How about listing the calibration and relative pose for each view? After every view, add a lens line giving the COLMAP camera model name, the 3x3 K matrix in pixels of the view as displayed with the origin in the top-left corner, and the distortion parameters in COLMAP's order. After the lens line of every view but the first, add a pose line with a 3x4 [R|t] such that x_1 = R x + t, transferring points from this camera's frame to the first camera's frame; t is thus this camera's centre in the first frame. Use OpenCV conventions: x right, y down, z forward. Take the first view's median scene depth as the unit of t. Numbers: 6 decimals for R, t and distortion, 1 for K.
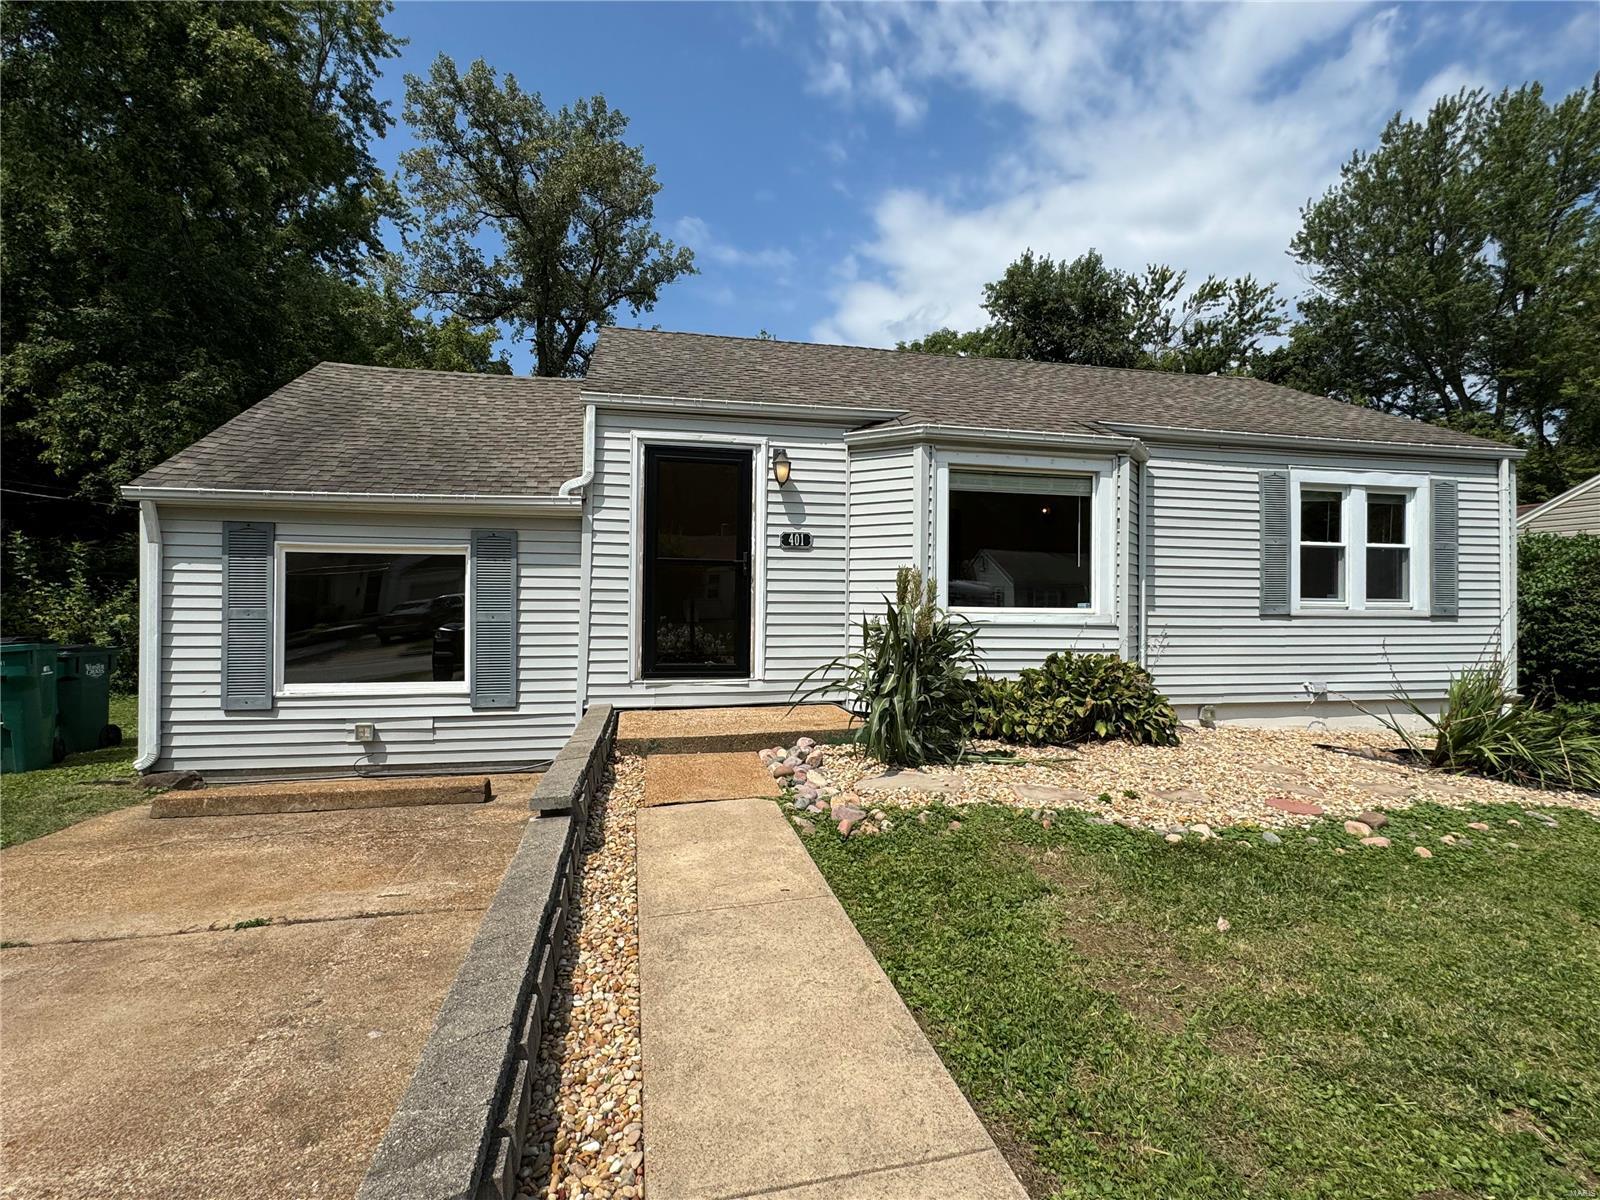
lens RADIAL K [[780.8, 0, 802.6], [0, 780.8, 595.3], [0, 0, 1]] dist [0.000436, 0.000029]
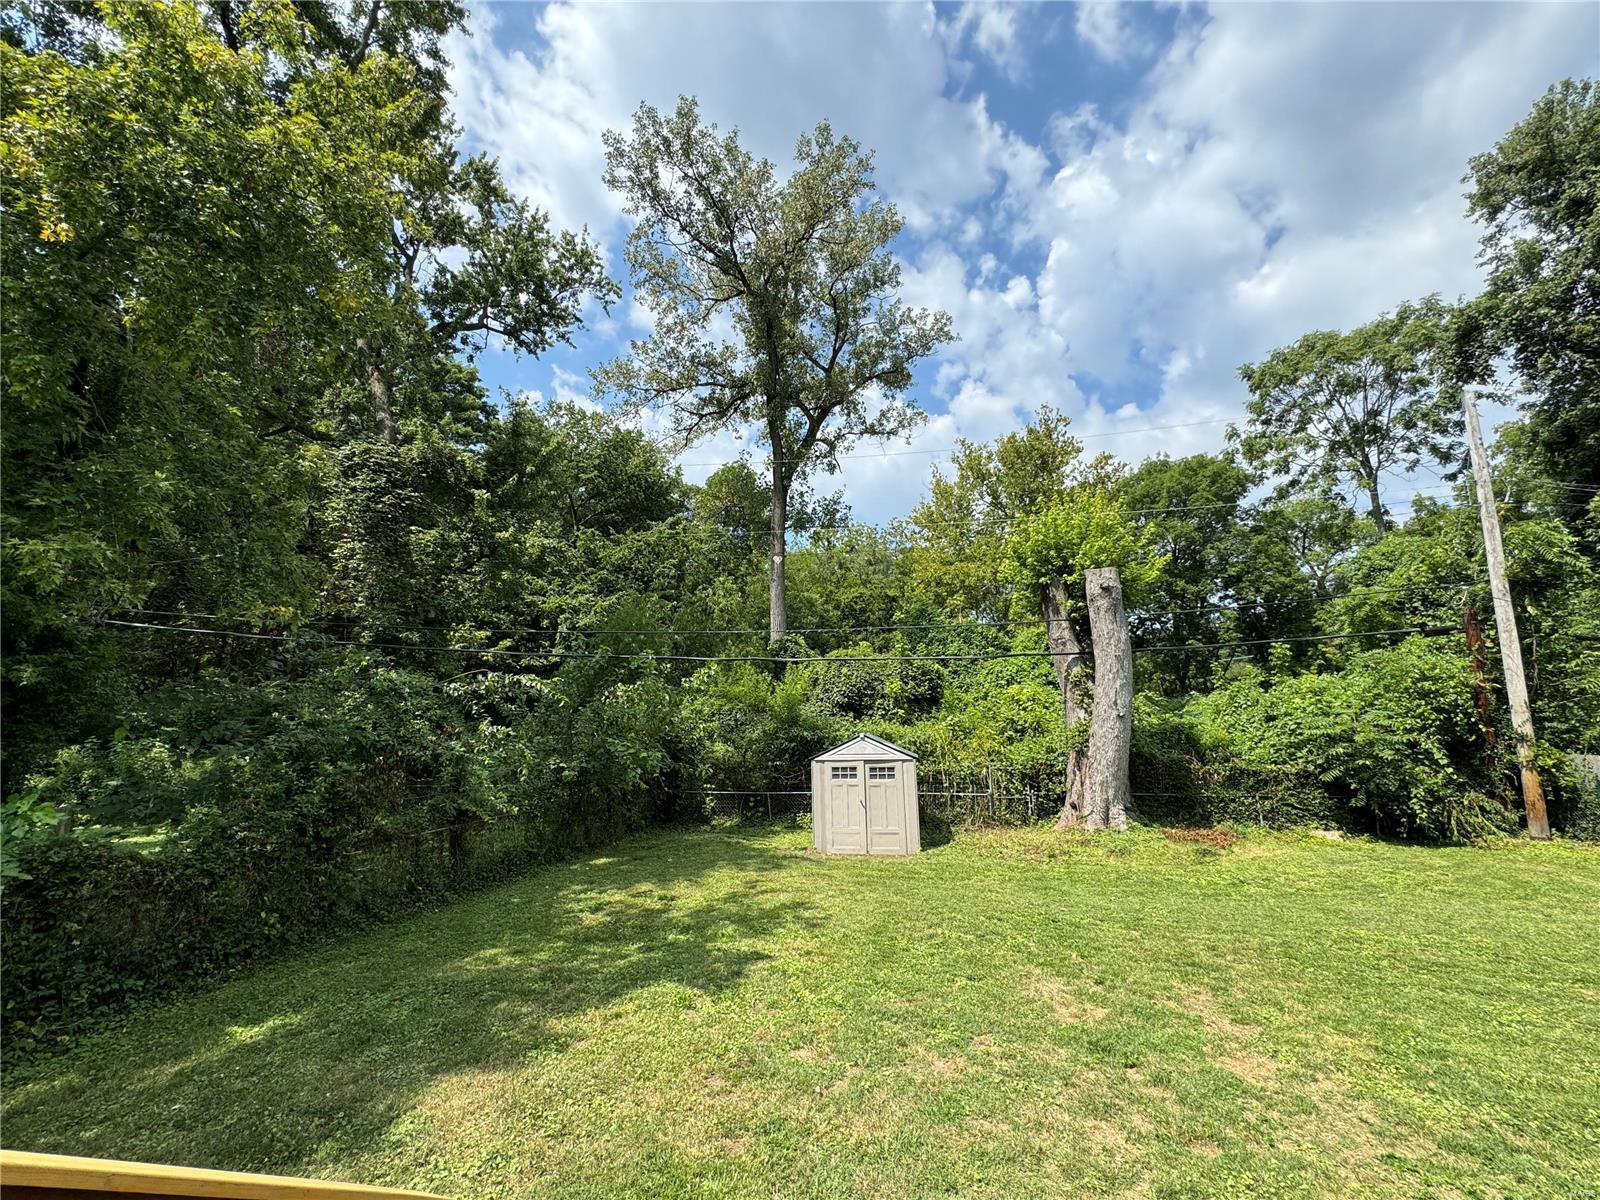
lens RADIAL K [[663.8, 0, 802.4], [0, 663.8, 595.2], [0, 0, 1]] dist [-0.000823, 0.001311]
pose [[0.922183, -0.082858, -0.377774, -0.044473], [0.010837, 0.981934, -0.188915, -0.005611], [0.386602, 0.170121, 0.906420, 0.358890]]
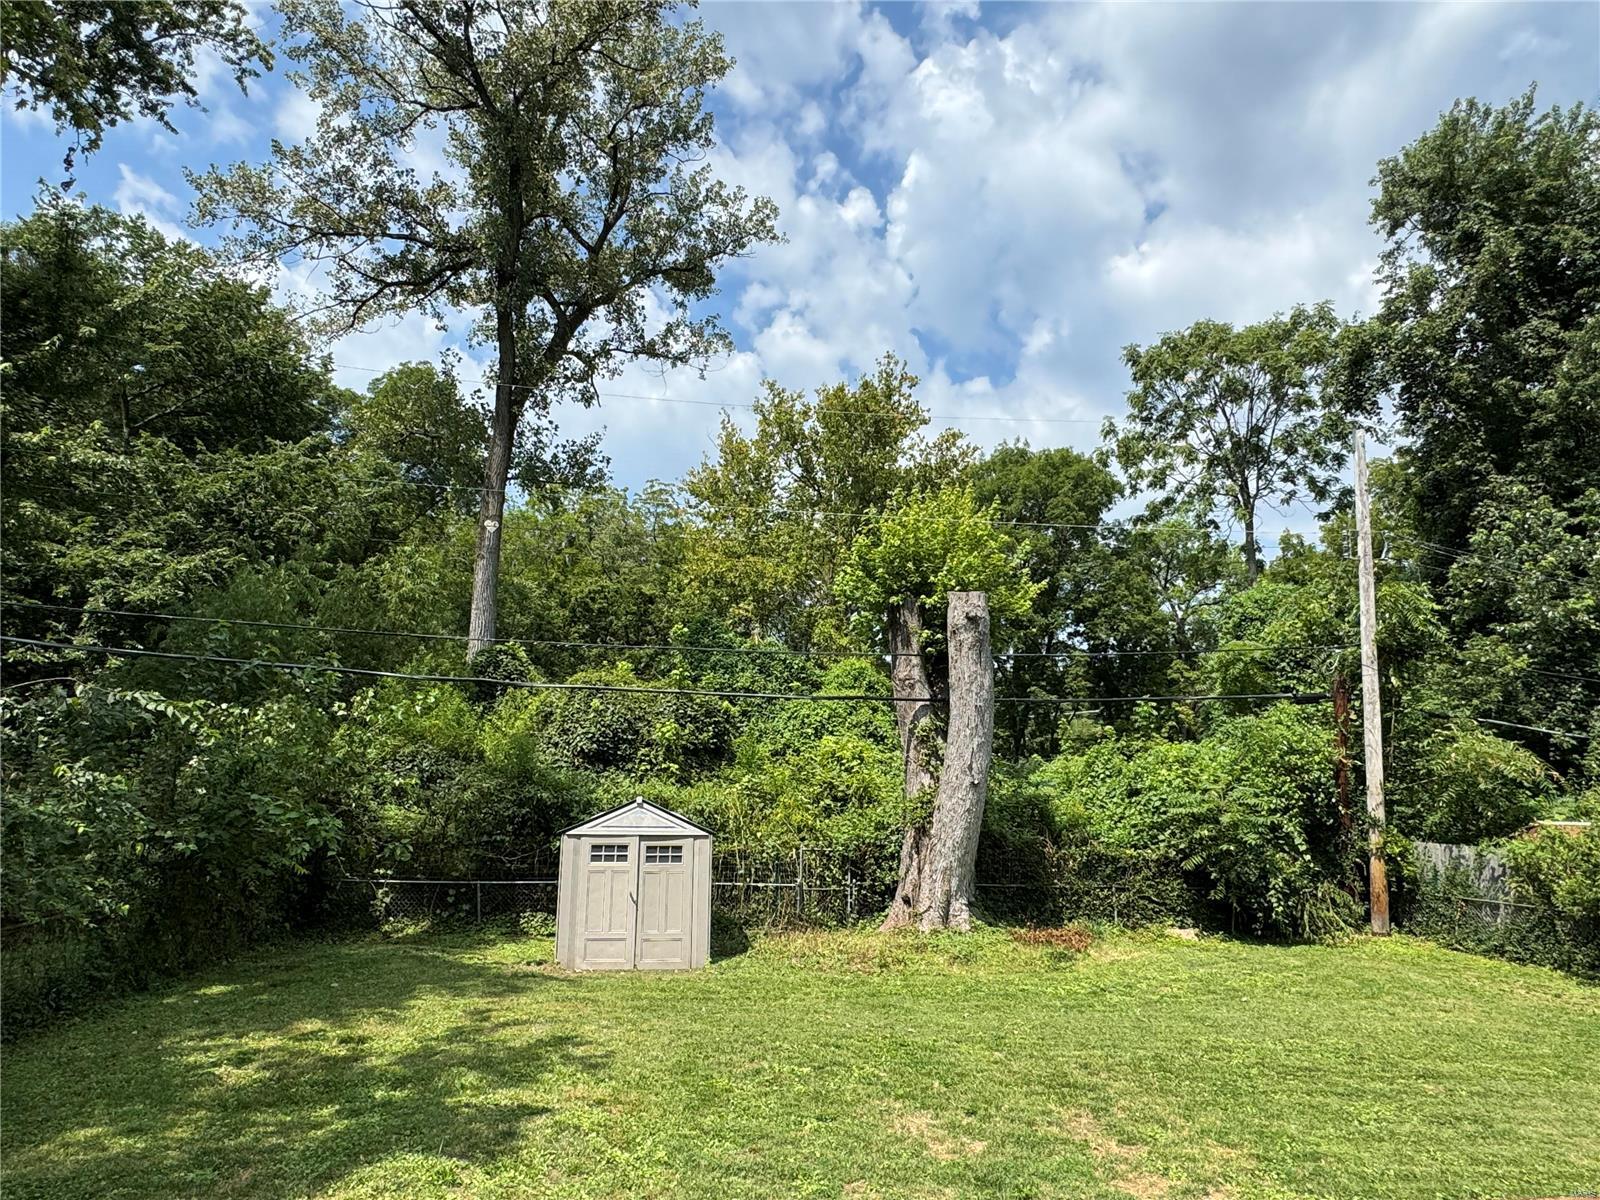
lens RADIAL K [[987.4, 0, 800.6], [0, 987.4, 599.0], [0, 0, 1]] dist [-0.001214, 0.003625]
pose [[0.996280, 0.005999, -0.085971, -0.059796], [-0.021761, 0.982760, -0.183601, -0.005931], [0.083388, 0.184789, 0.979234, 0.341378]]
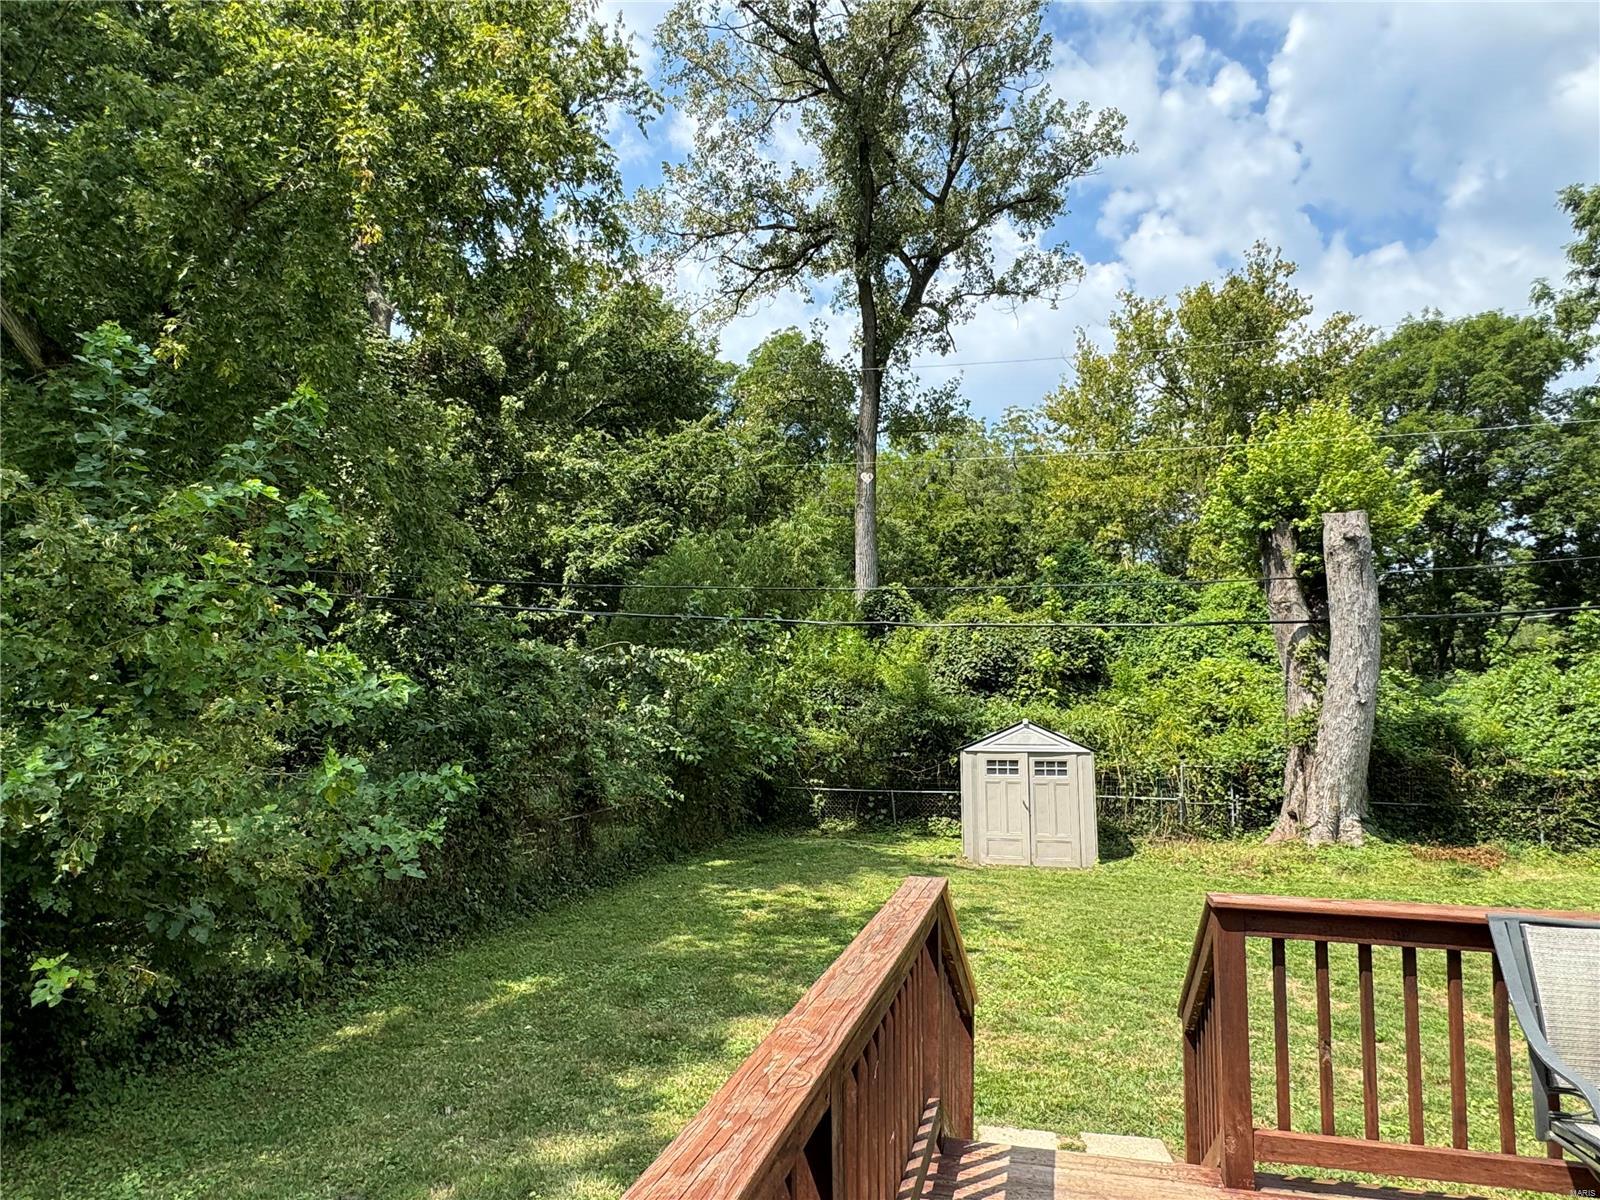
lens RADIAL K [[987.4, 0, 800.6], [0, 987.4, 599.0], [0, 0, 1]] dist [-0.001214, 0.003625]
pose [[0.898539, -0.040361, -0.437034, -0.053038], [-0.005887, 0.994565, -0.103954, -0.006147], [0.438855, 0.095980, 0.893417, 0.300147]]
